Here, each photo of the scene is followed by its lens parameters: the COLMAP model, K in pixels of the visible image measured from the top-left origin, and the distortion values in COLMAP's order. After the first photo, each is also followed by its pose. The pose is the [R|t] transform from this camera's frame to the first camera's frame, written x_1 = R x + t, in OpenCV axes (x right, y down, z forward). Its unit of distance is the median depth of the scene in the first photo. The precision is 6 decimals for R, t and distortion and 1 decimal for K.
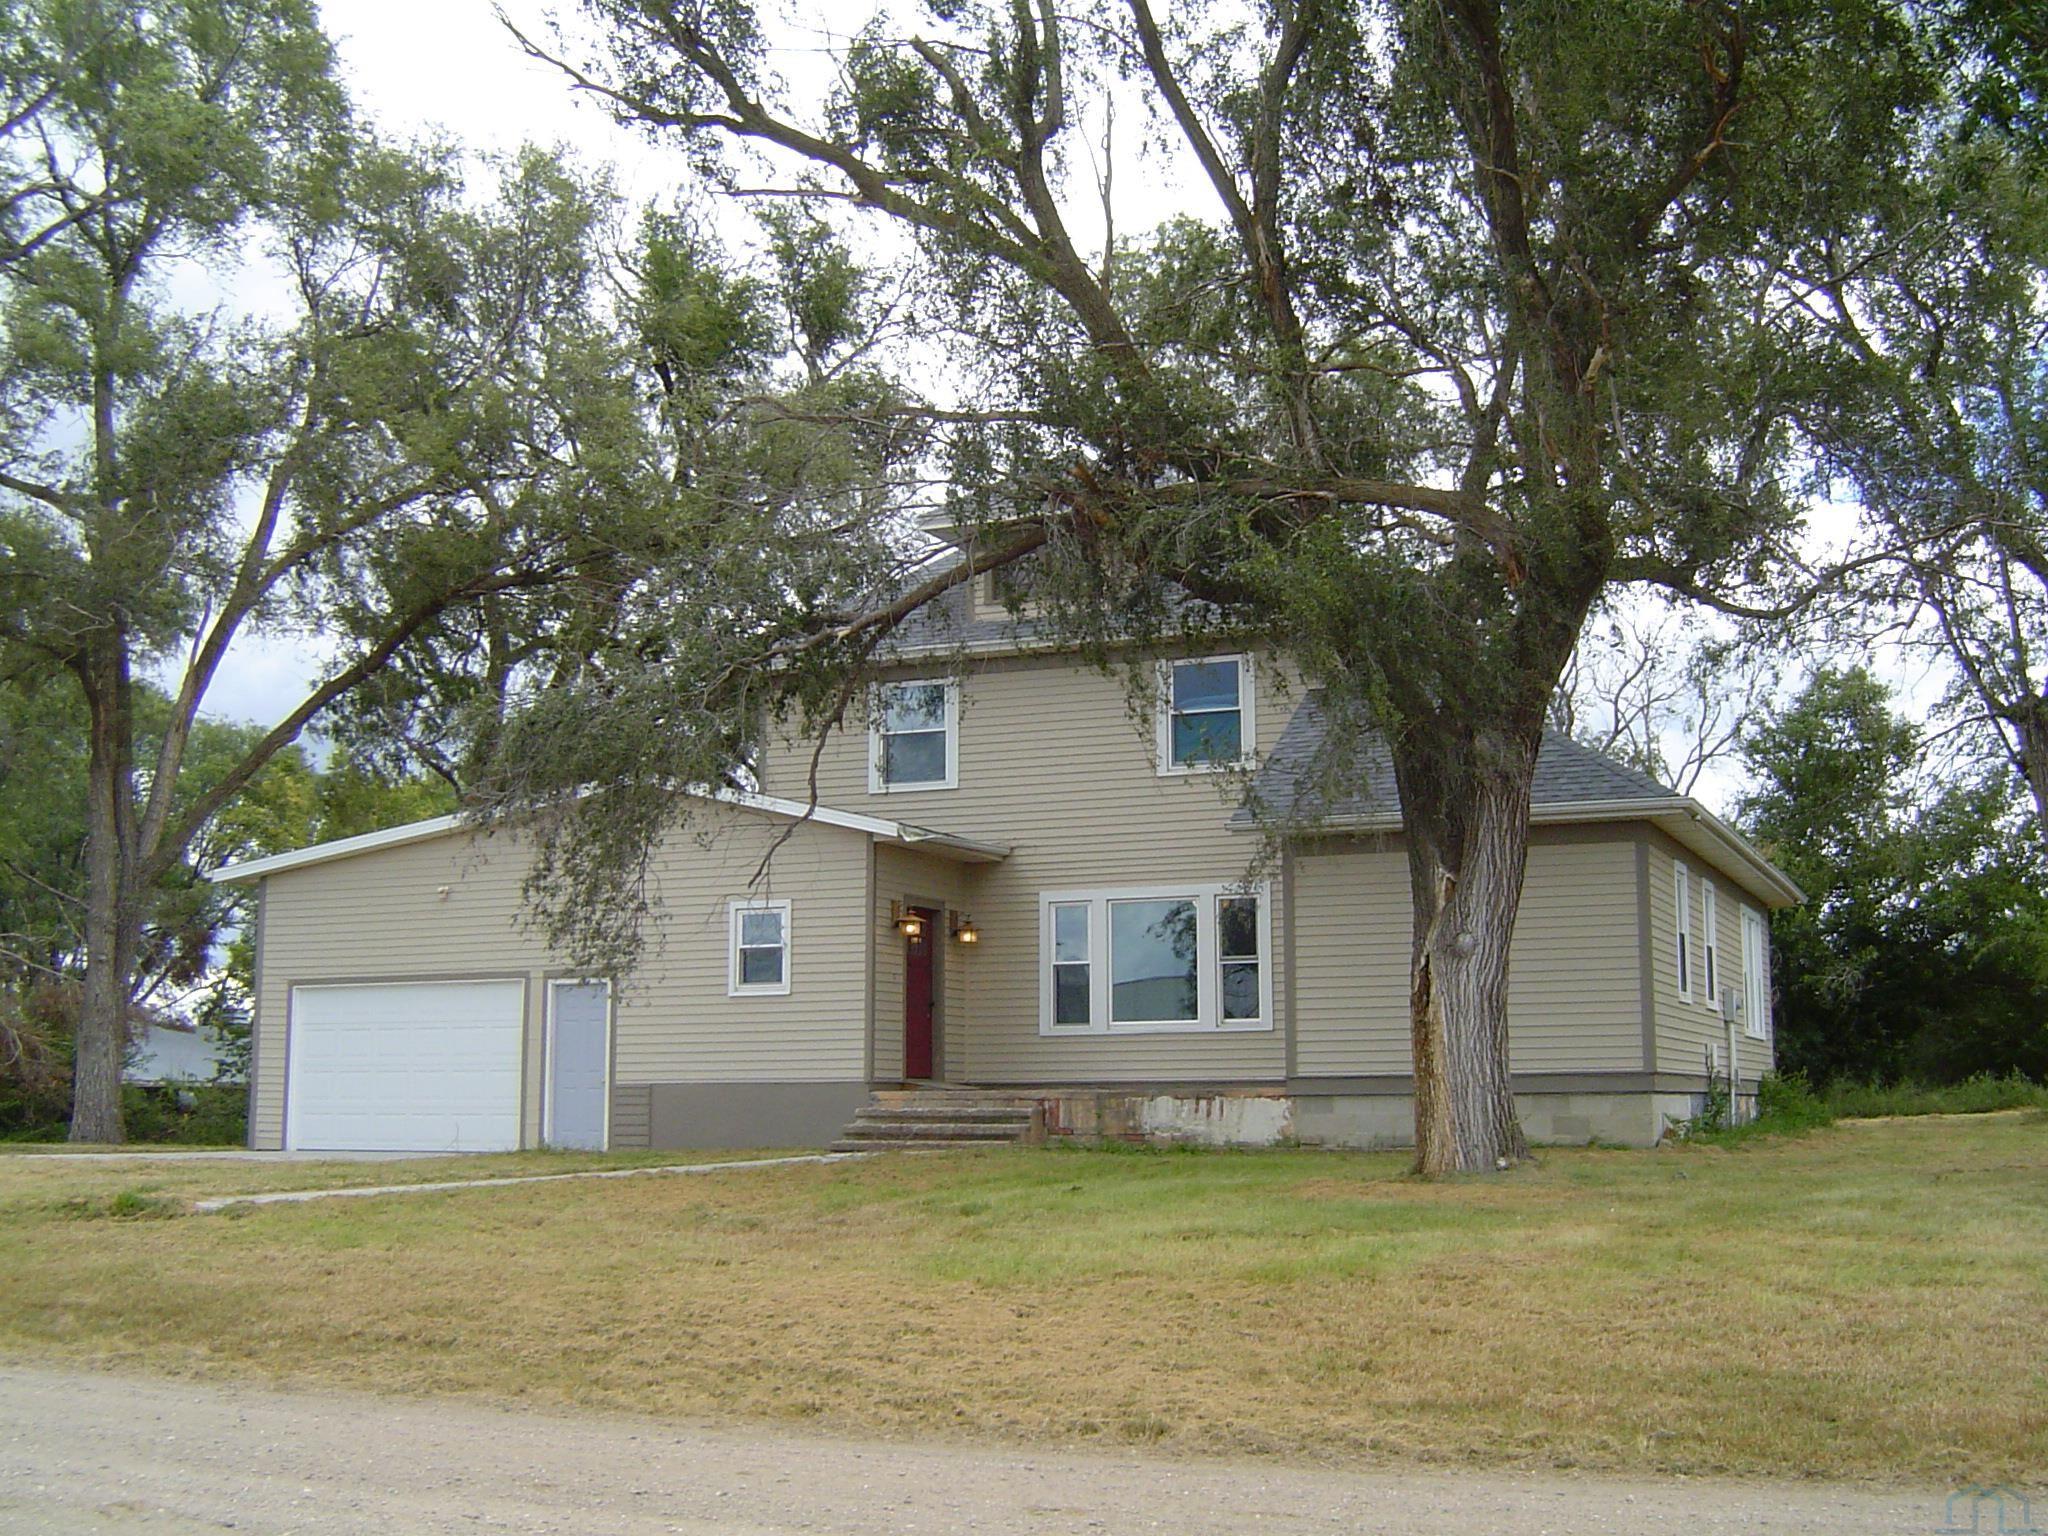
lens RADIAL K [[2335.7, 0, 1024.0], [0, 2335.7, 768.0], [0, 0, 1]] dist [-0.093992, -0.059119]
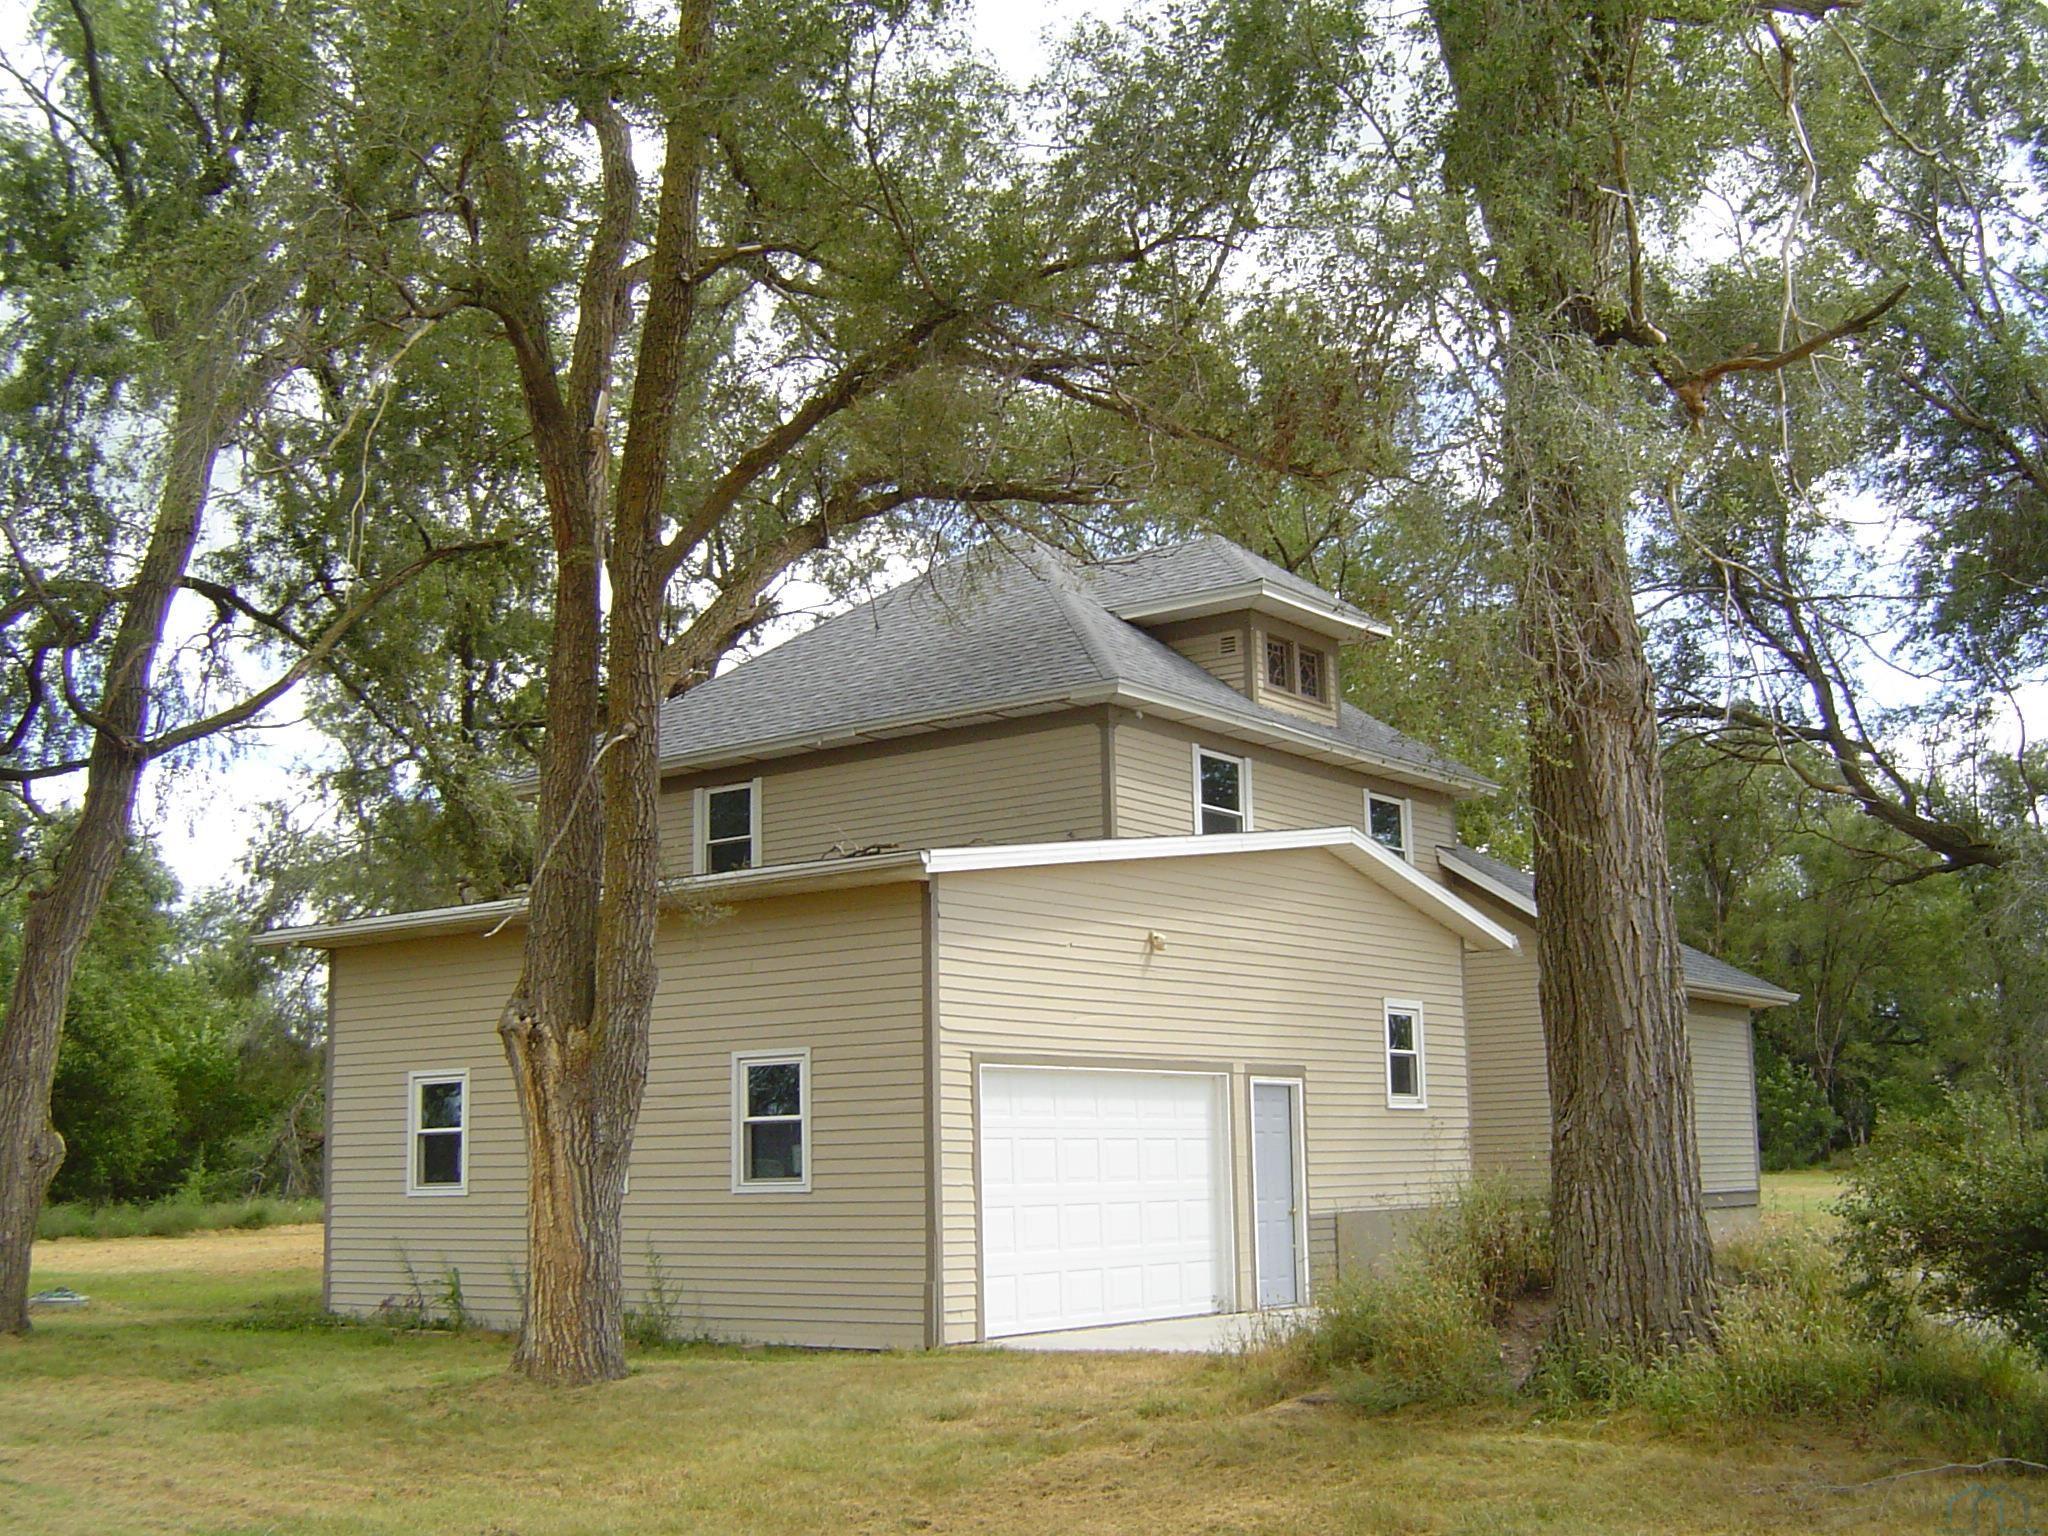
lens RADIAL K [[2270.4, 0, 1024.0], [0, 2270.4, 768.0], [0, 0, 1]] dist [0.008128, -0.536604]
pose [[0.223520, 0.169904, 0.959777, -0.973282], [-0.127668, 0.981310, -0.143984, 0.111850], [-0.966302, -0.090349, 0.241034, 0.935212]]
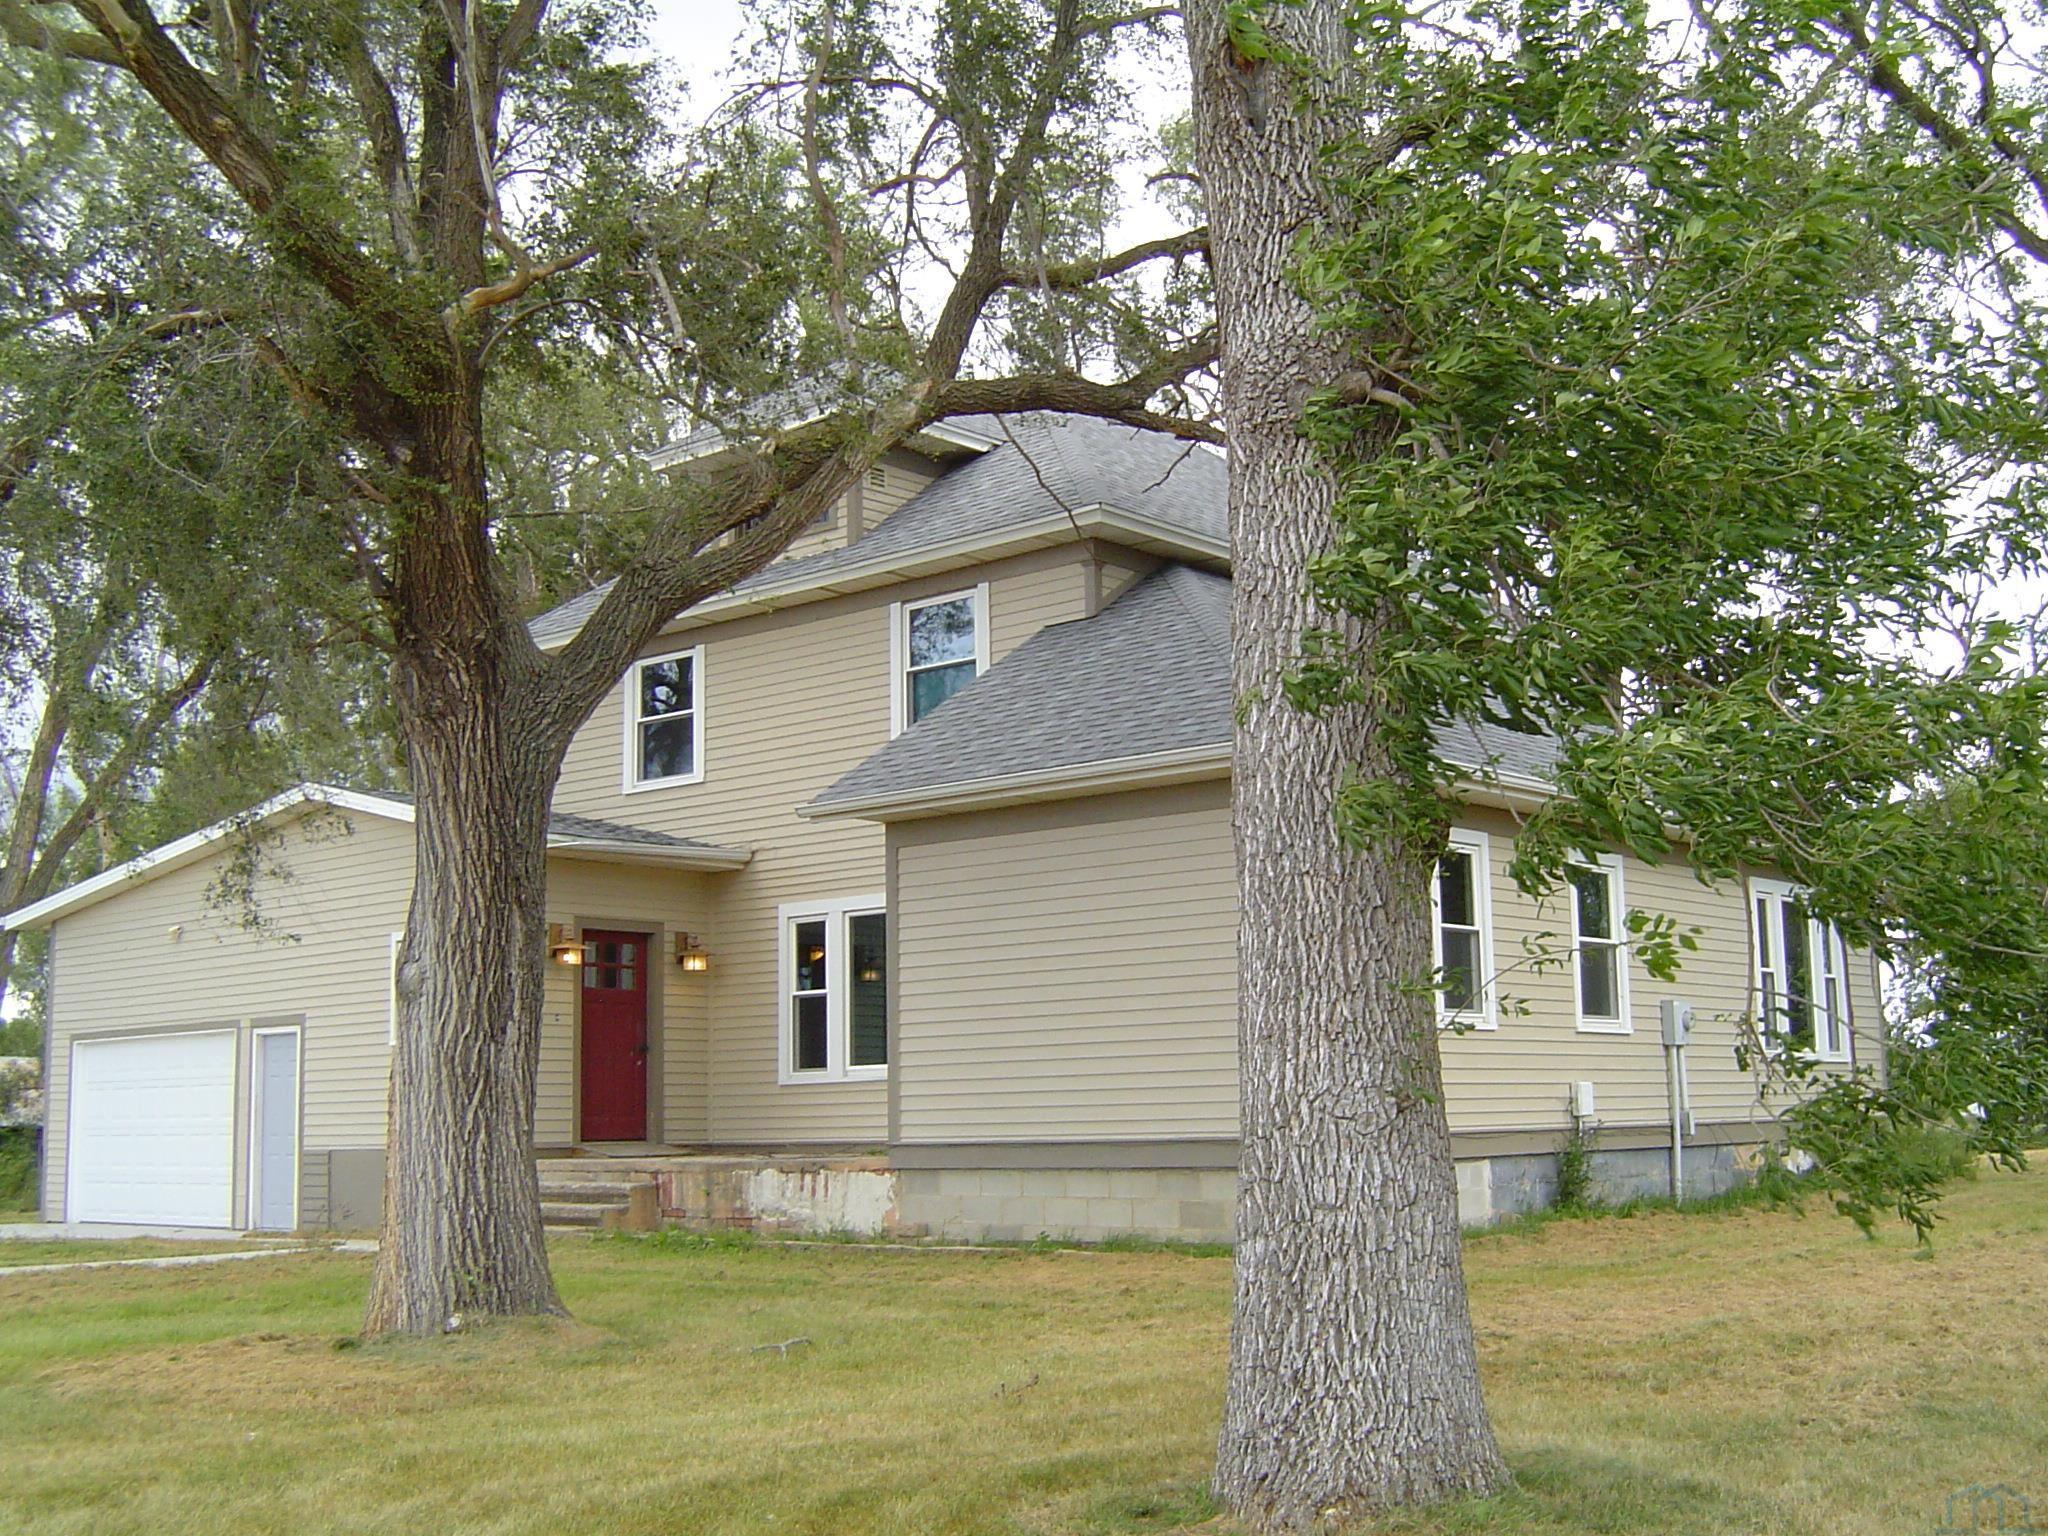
lens RADIAL K [[2335.7, 0, 1024.0], [0, 2335.7, 768.0], [0, 0, 1]] dist [-0.093992, -0.059119]
pose [[0.956872, -0.059284, -0.284396, 0.332011], [0.058278, 0.998228, -0.012004, 0.021570], [0.284604, -0.005088, 0.958632, 0.267061]]
